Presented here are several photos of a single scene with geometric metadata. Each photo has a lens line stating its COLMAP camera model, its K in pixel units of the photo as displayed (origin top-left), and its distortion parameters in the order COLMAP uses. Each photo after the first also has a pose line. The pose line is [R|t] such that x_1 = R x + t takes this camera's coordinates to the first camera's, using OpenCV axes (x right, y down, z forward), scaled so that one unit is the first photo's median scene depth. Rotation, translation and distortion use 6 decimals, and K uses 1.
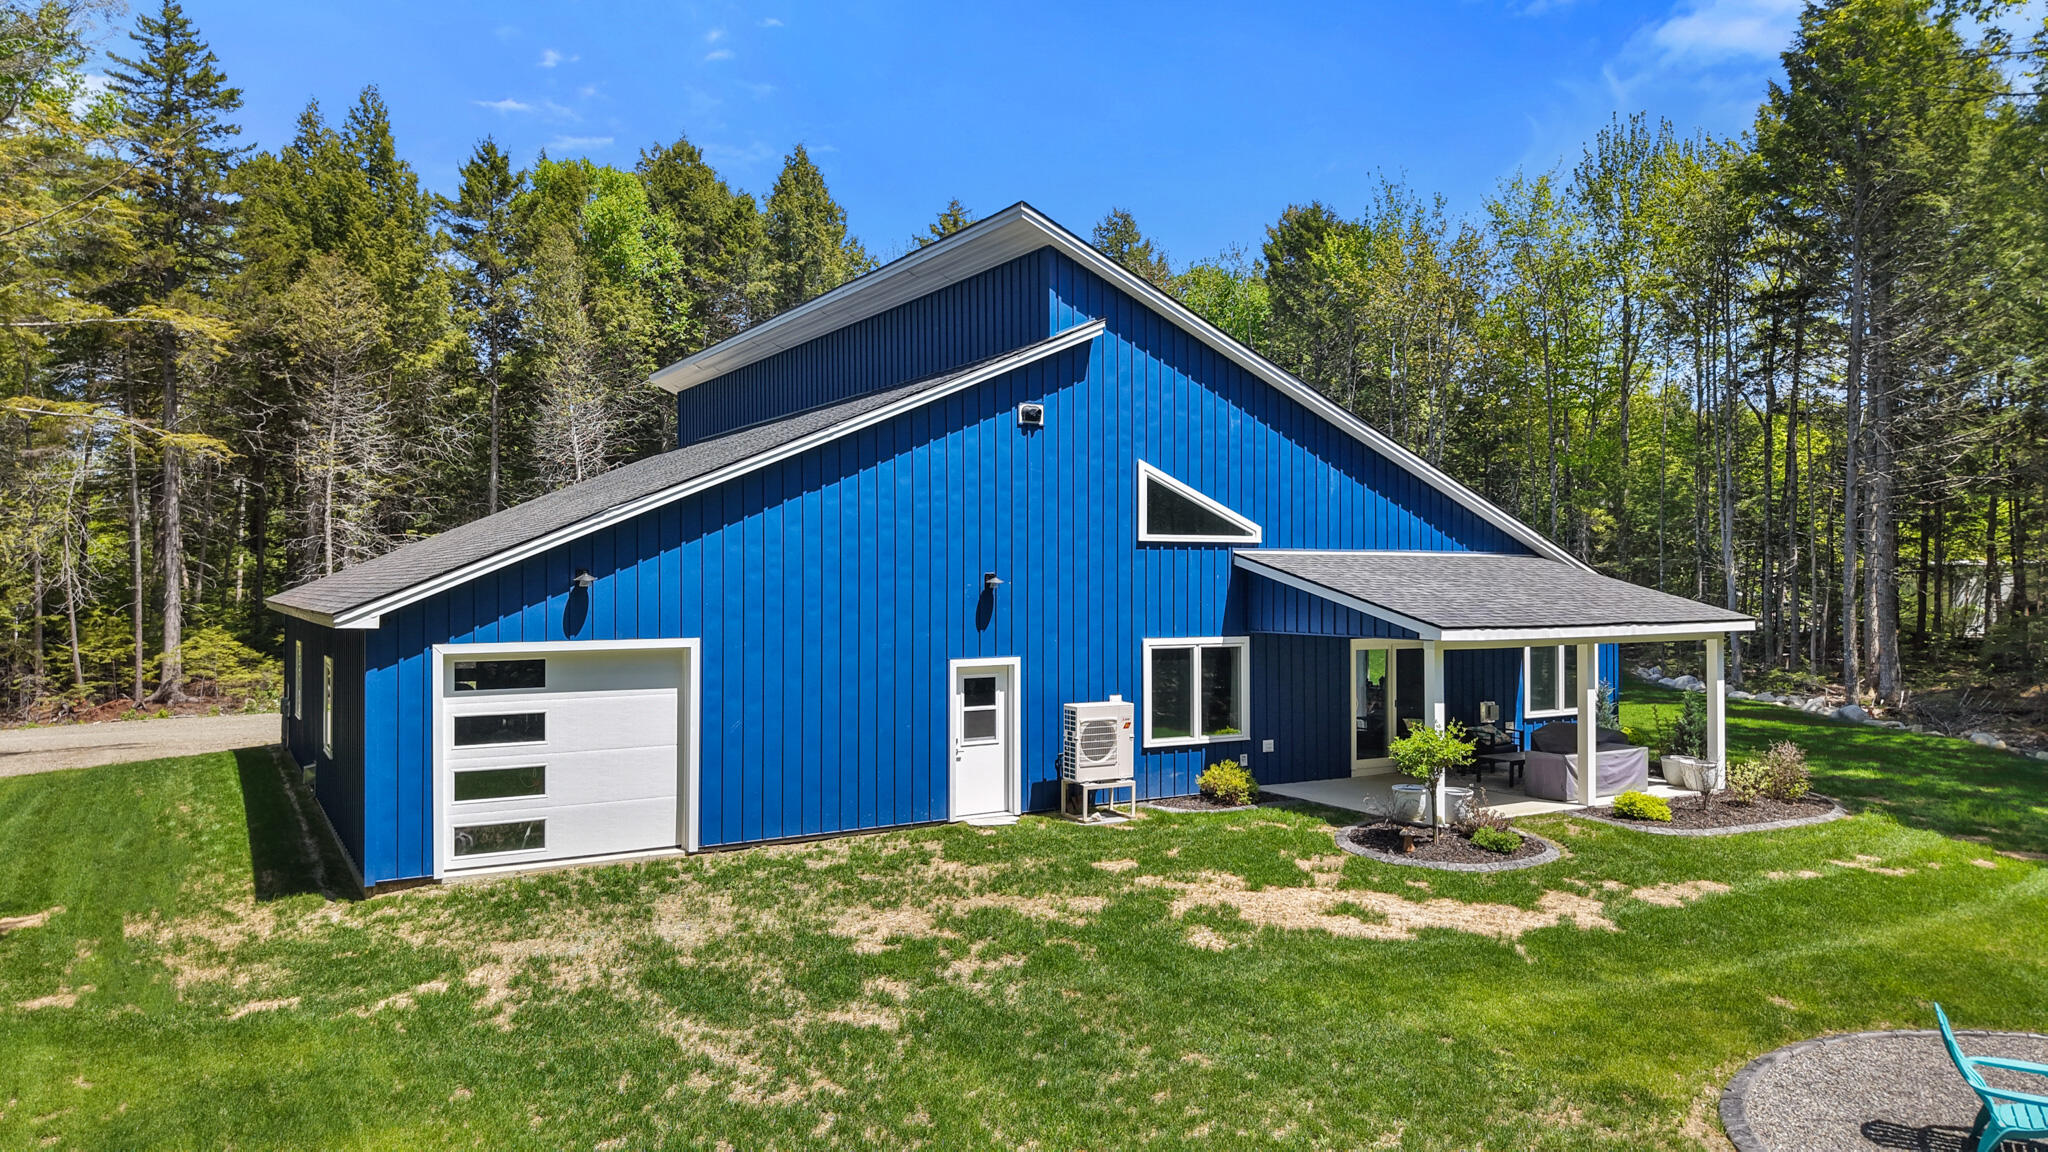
lens RADIAL K [[1346.5, 0, 1033.0], [0, 1346.5, 569.1], [0, 0, 1]] dist [0.007224, -0.008865]
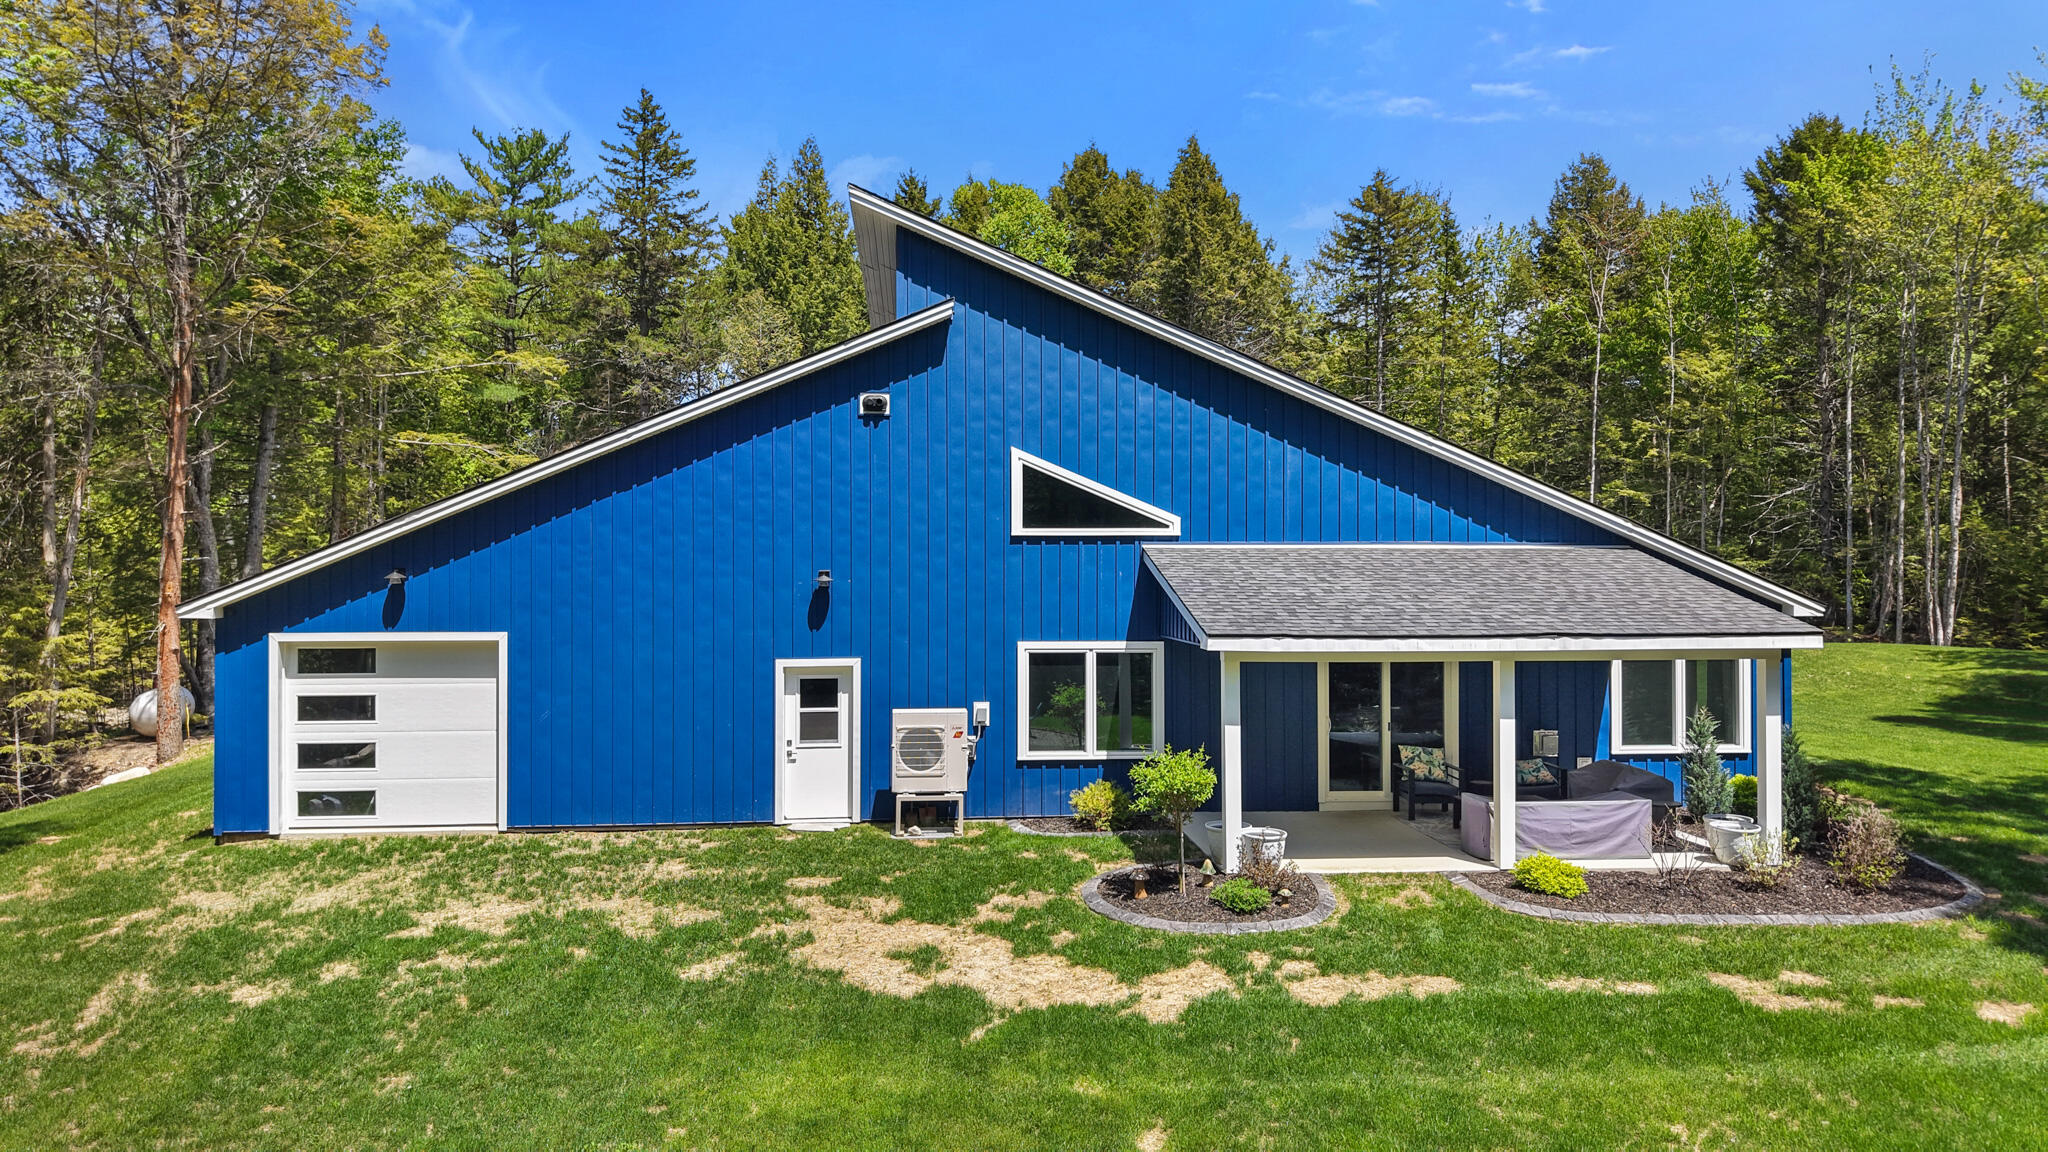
lens RADIAL K [[1346.5, 0, 1028.5], [0, 1346.5, 584.9], [0, 0, 1]] dist [0.007224, -0.008865]
pose [[0.899159, 0.002518, -0.437615, 0.508254], [0.003686, 0.999904, 0.013328, 0.000689], [0.437607, -0.013597, 0.899064, 0.186090]]
